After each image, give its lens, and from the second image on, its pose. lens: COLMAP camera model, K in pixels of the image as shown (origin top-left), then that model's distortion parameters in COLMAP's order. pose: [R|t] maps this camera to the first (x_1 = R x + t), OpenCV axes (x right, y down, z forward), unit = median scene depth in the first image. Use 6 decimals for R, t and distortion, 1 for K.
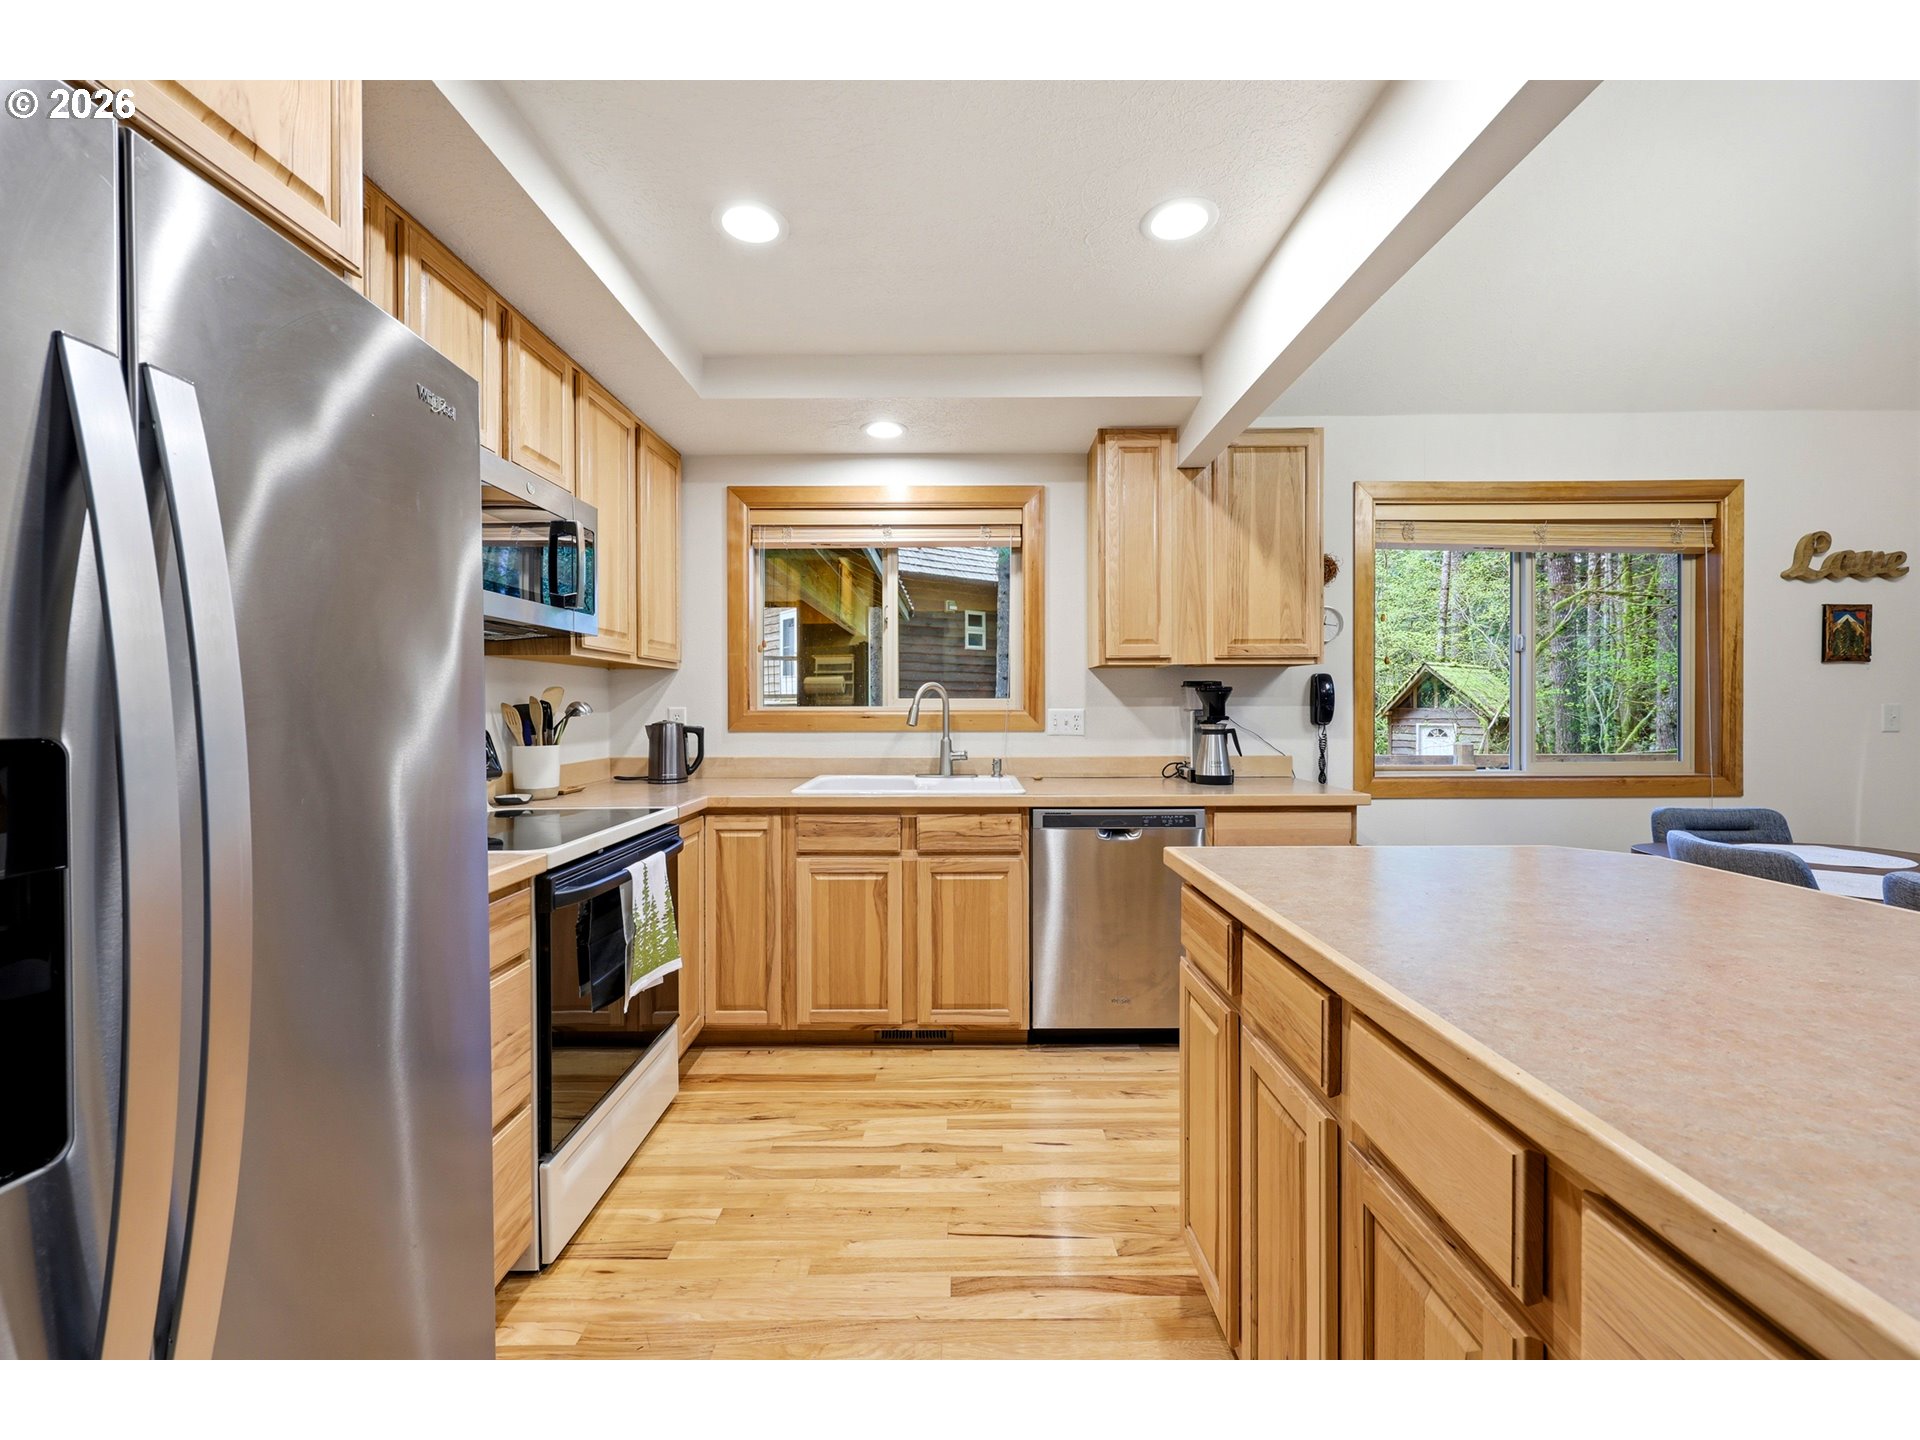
lens RADIAL K [[772.5, 0, 958.9], [0, 772.5, 710.0], [0, 0, 1]] dist [-0.002249, -0.000191]
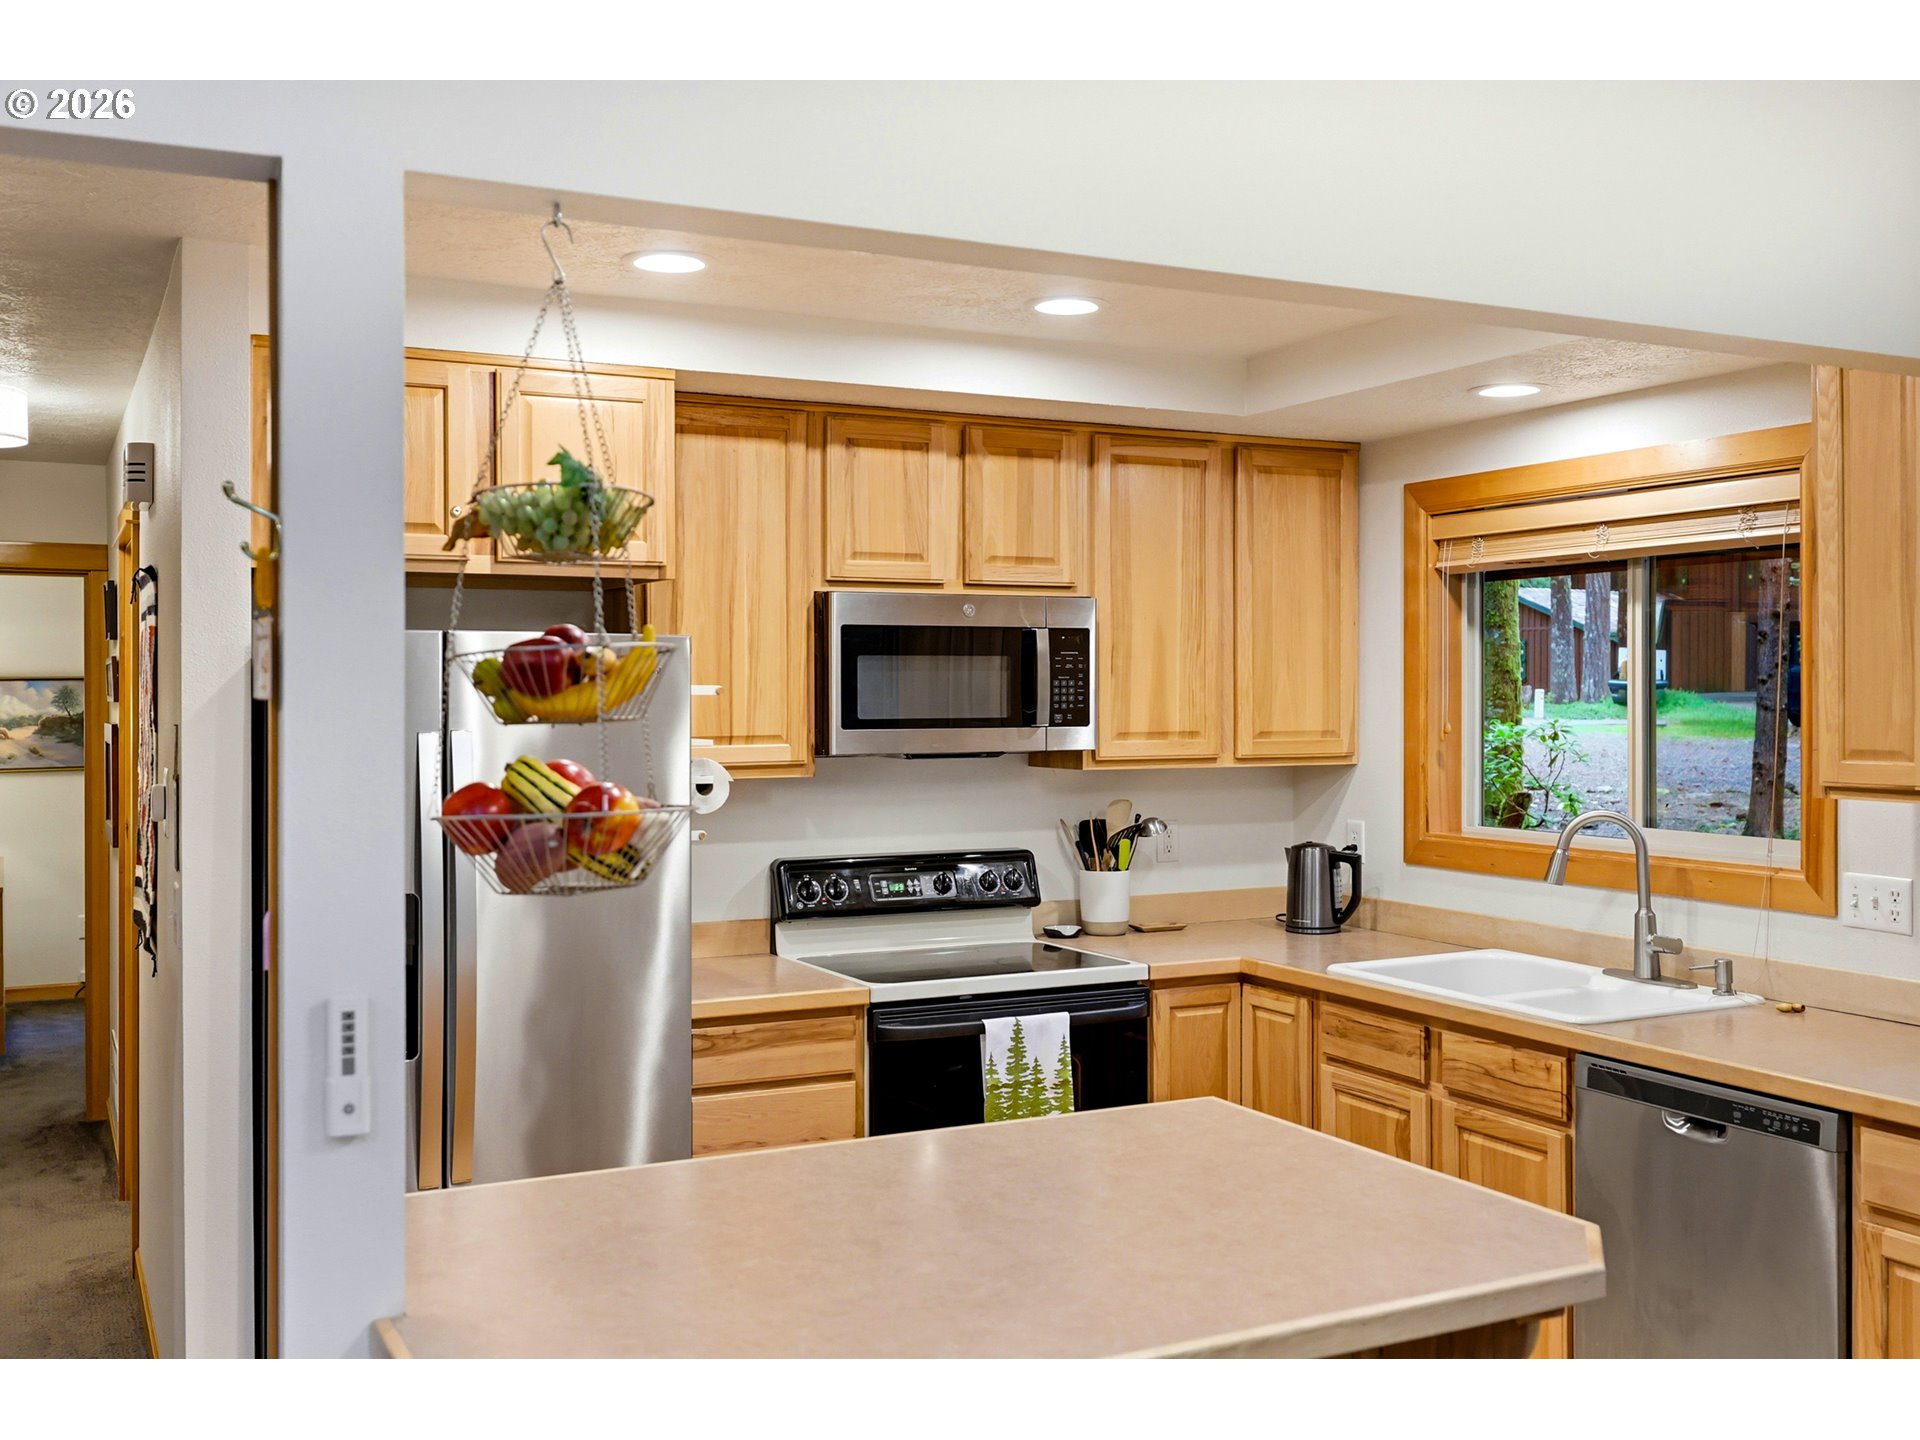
lens RADIAL K [[1809.9, 0, 958.8], [0, 1809.9, 714.4], [0, 0, 1]] dist [0.005026, 0.000000]
pose [[0.458136, 0.010442, -0.888821, 1.076463], [-0.002982, 0.999943, 0.010210, -0.136498], [0.888877, -0.002027, 0.458142, -0.032514]]
